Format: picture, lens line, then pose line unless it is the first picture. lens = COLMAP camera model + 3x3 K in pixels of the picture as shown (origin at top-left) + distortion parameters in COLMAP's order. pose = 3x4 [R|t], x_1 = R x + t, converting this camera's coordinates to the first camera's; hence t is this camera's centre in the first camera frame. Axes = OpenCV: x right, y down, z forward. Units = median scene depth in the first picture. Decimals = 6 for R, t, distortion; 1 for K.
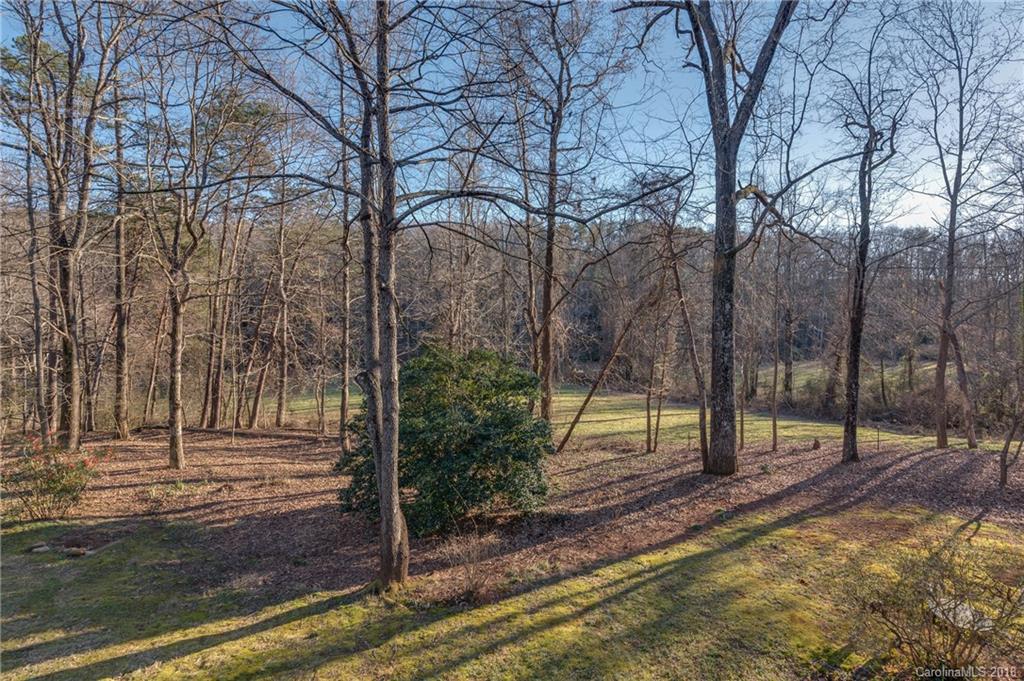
lens RADIAL K [[452.2, 0, 514.9], [0, 452.2, 346.0], [0, 0, 1]] dist [0.002958, 0.000513]
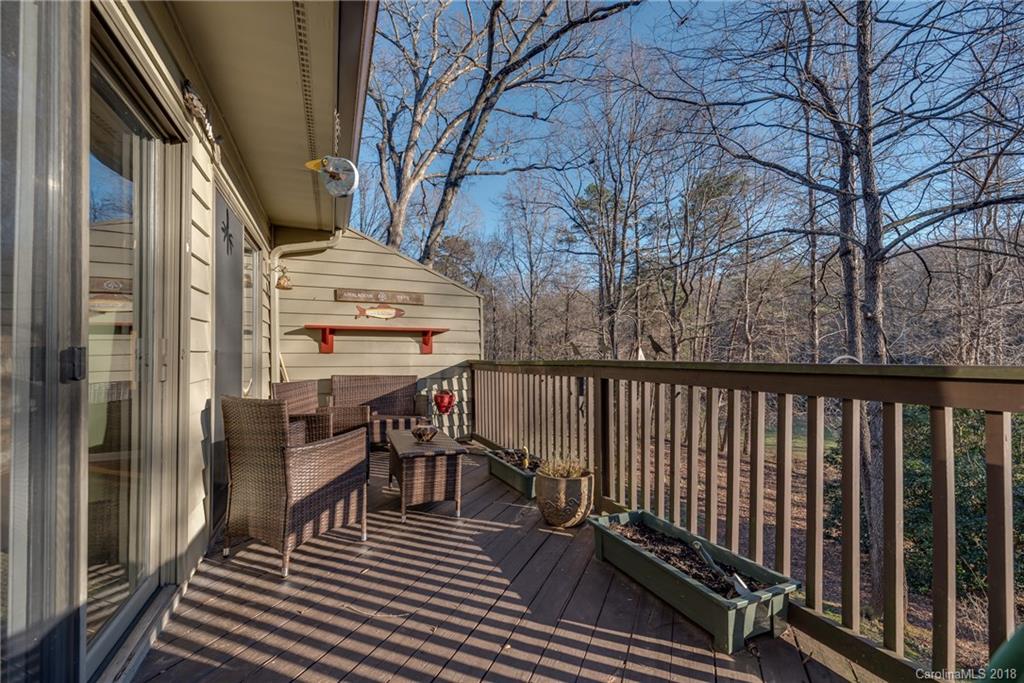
lens RADIAL K [[452.2, 0, 514.9], [0, 452.2, 347.0], [0, 0, 1]] dist [0.002958, 0.000513]
pose [[0.609579, -0.032275, -0.792068, 0.024426], [-0.049204, 0.995704, -0.078441, 0.047276], [0.791197, 0.086789, 0.605372, -0.203765]]
